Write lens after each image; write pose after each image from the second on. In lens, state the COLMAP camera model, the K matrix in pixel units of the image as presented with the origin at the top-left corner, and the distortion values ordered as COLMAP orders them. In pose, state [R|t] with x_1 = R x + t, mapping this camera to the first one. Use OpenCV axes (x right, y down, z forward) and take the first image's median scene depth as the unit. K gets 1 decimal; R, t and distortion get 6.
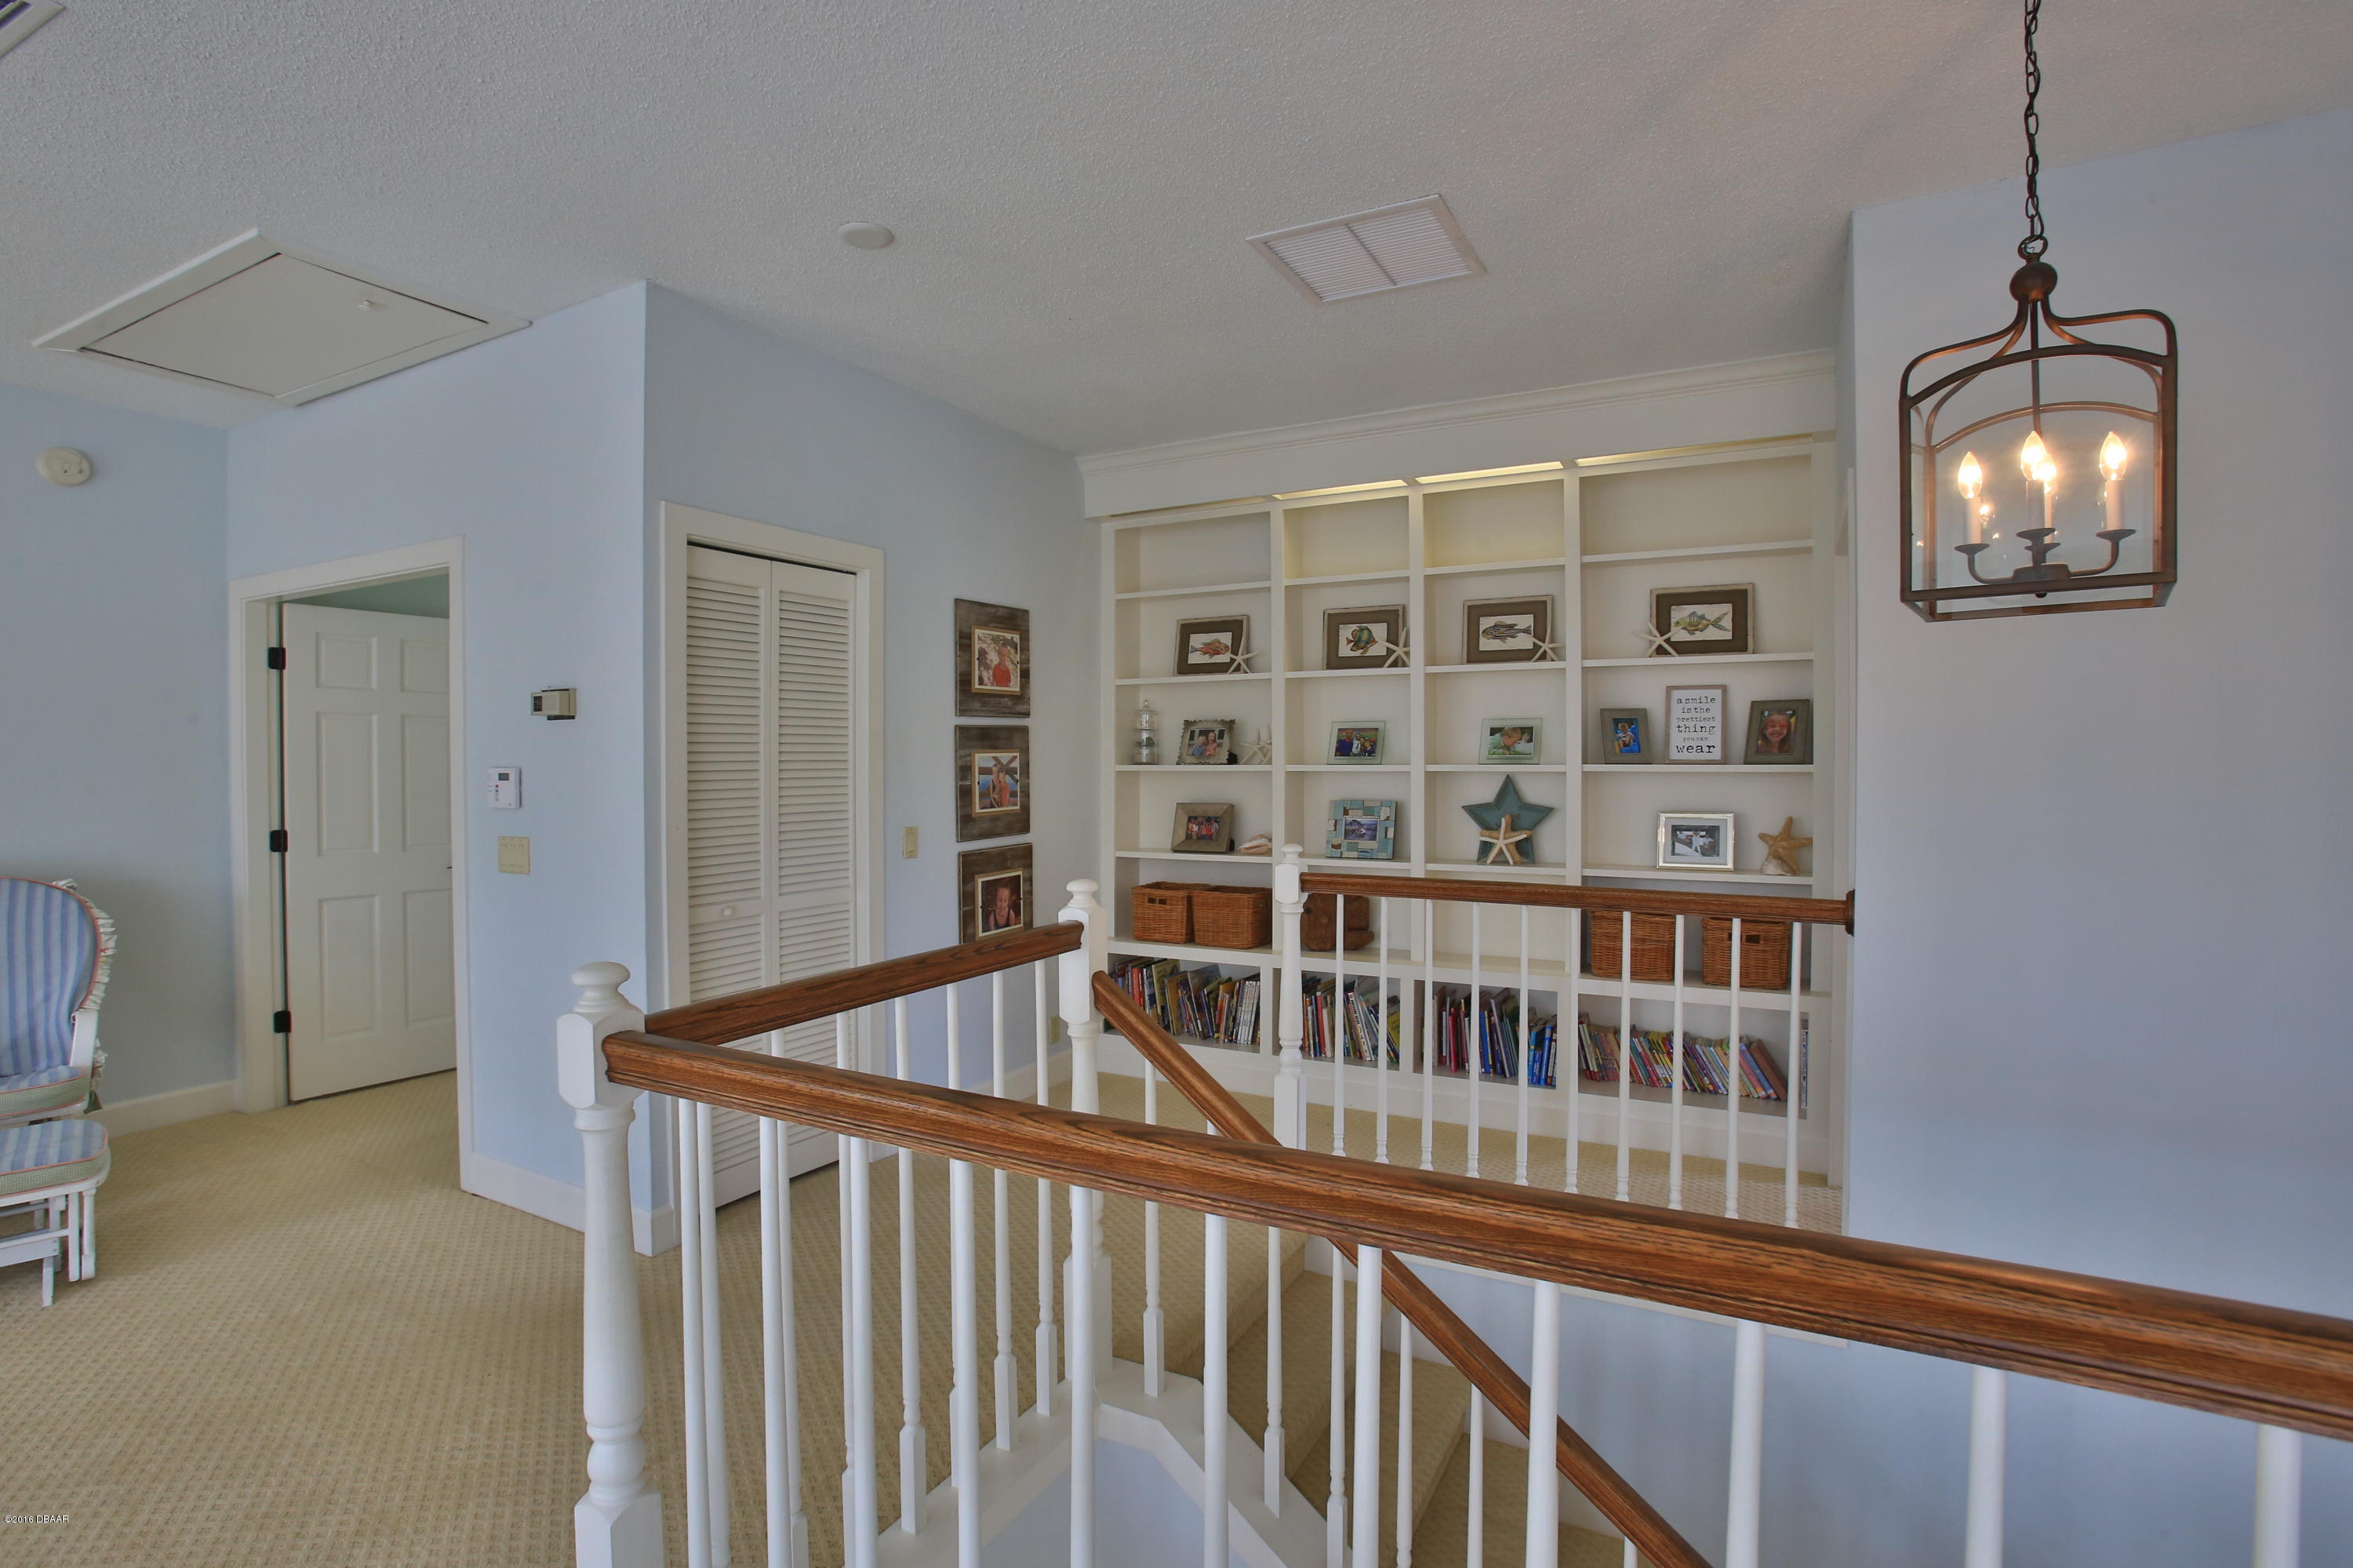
lens RADIAL K [[1131.1, 0, 1147.1], [0, 1131.1, 777.3], [0, 0, 1]] dist [-0.084900, 0.045061]
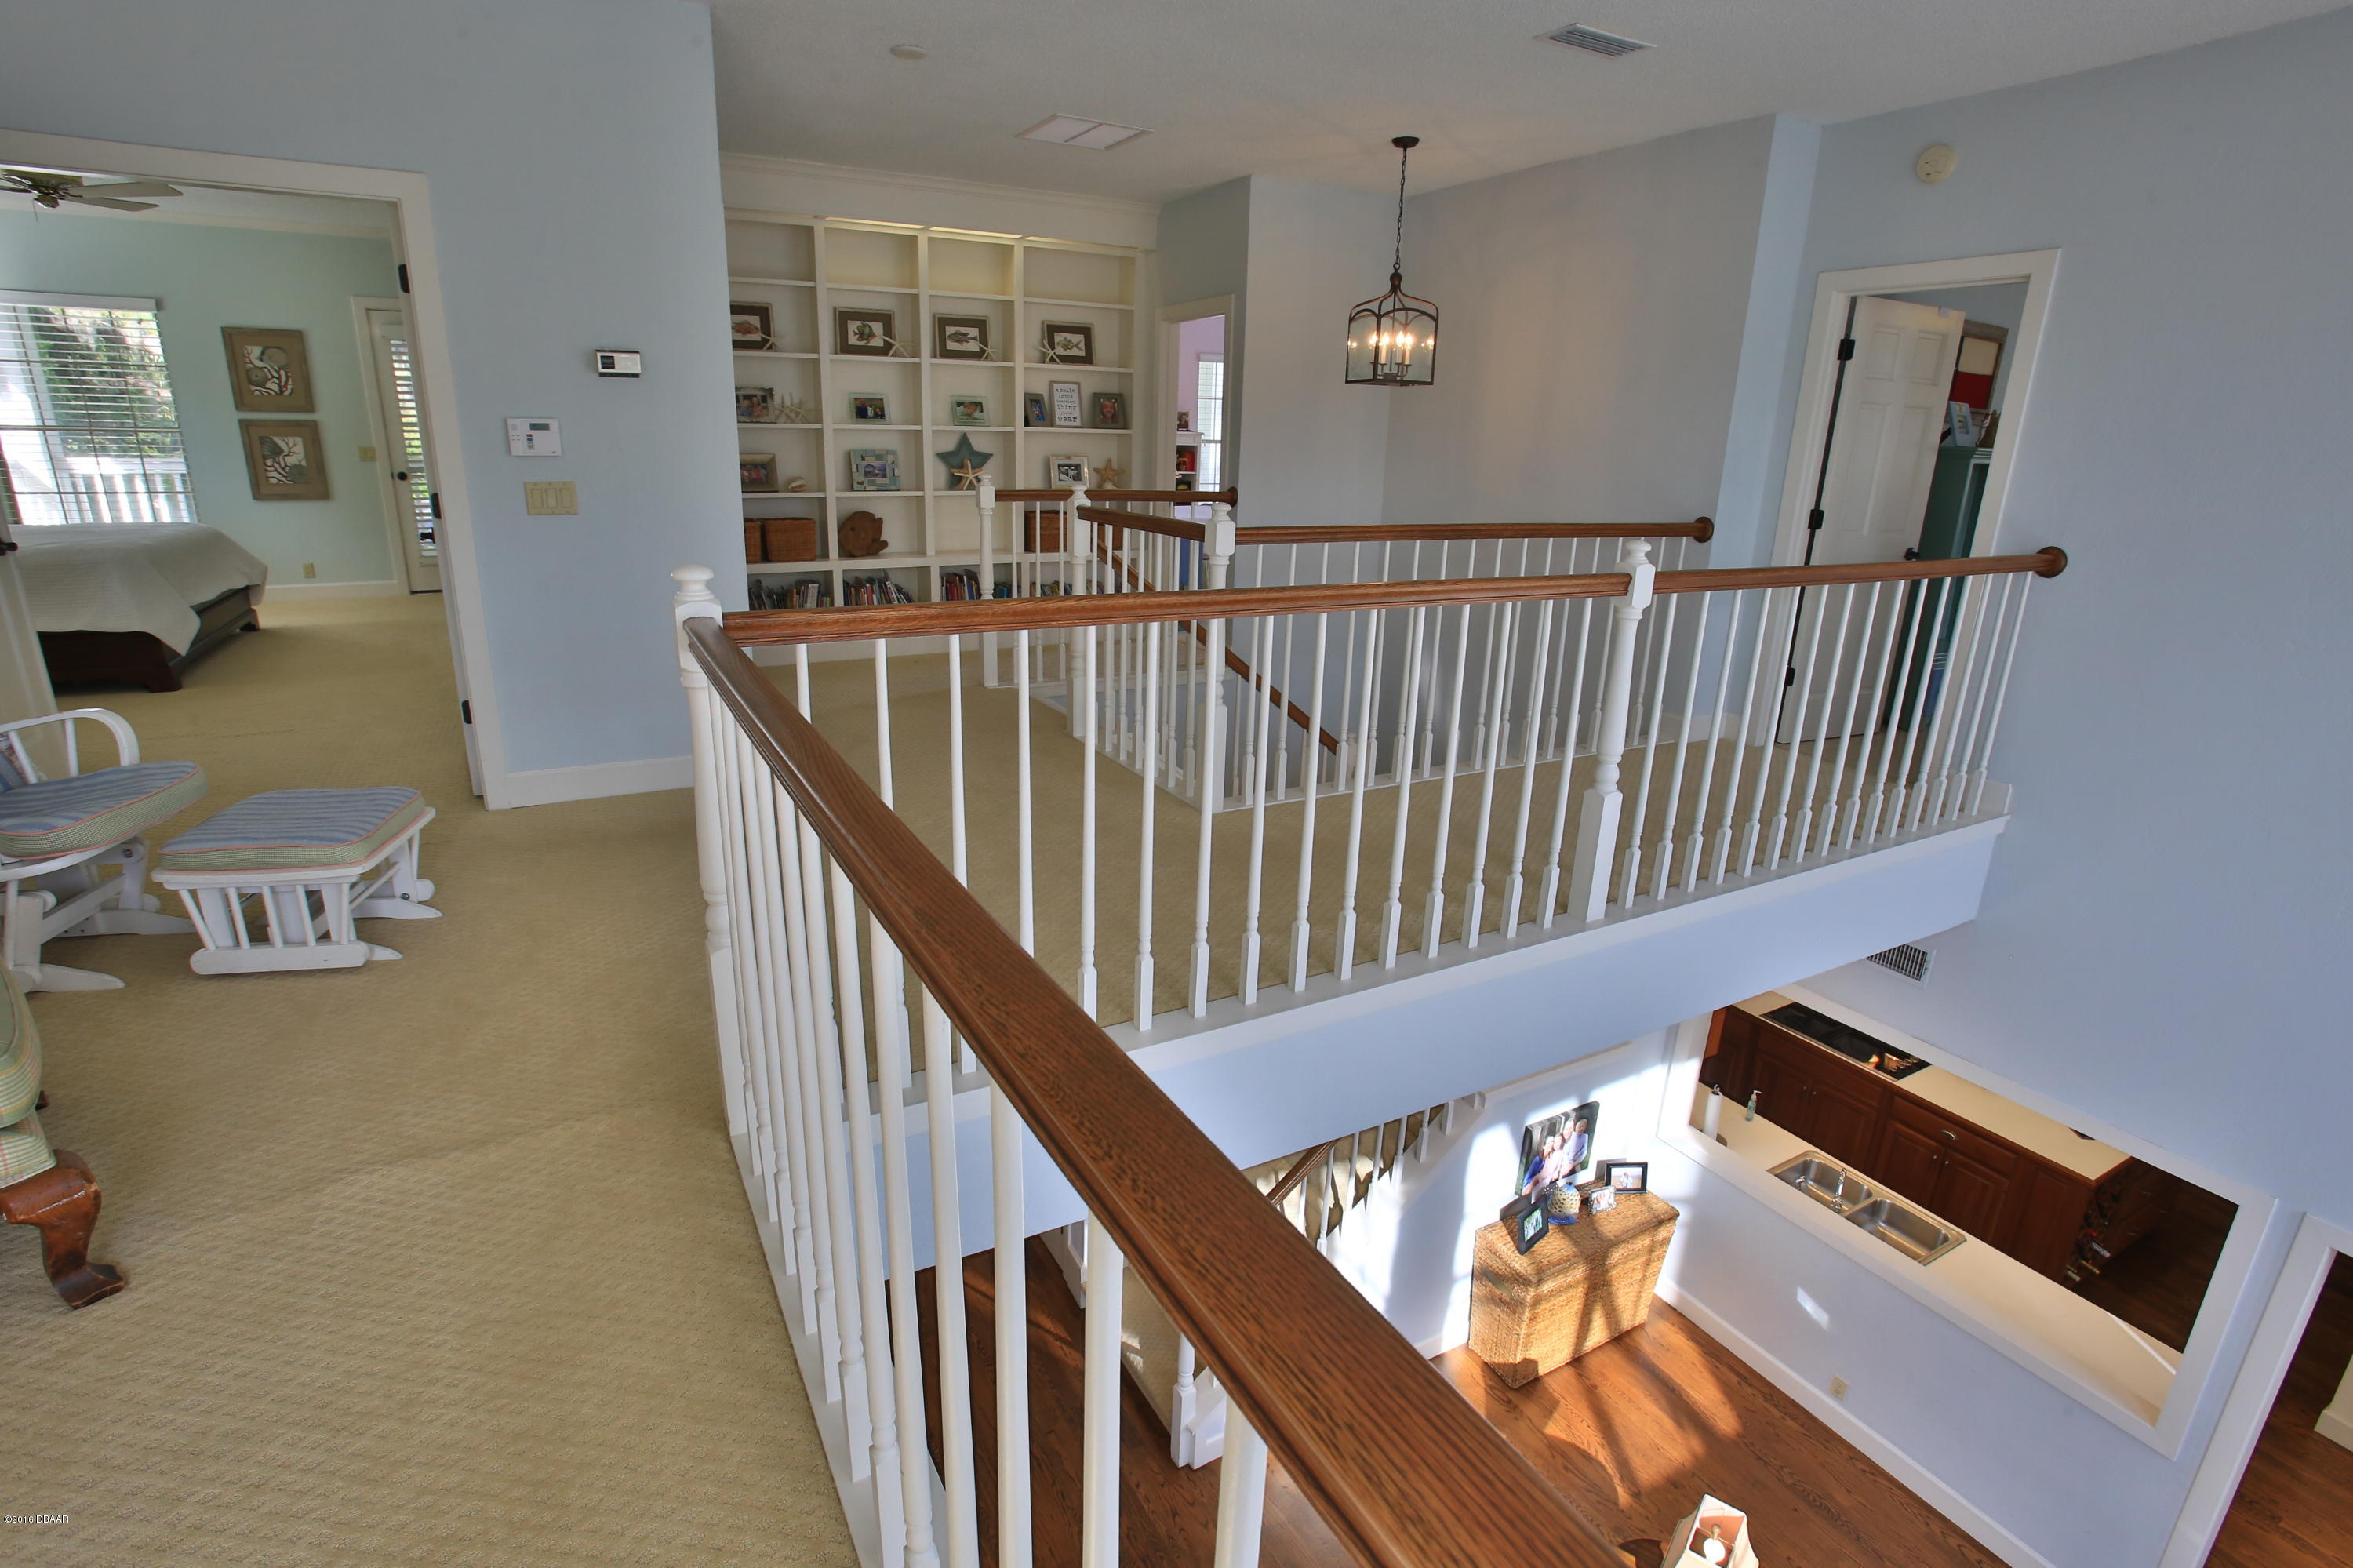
lens RADIAL K [[1131.1, 0, 1147.1], [0, 1131.1, 777.3], [0, 0, 1]] dist [-0.084900, 0.045061]
pose [[0.540626, -0.232561, 0.808479, -0.949346], [-0.011192, 0.958957, 0.283331, 0.013557], [-0.841188, -0.162224, 0.515835, -0.114837]]
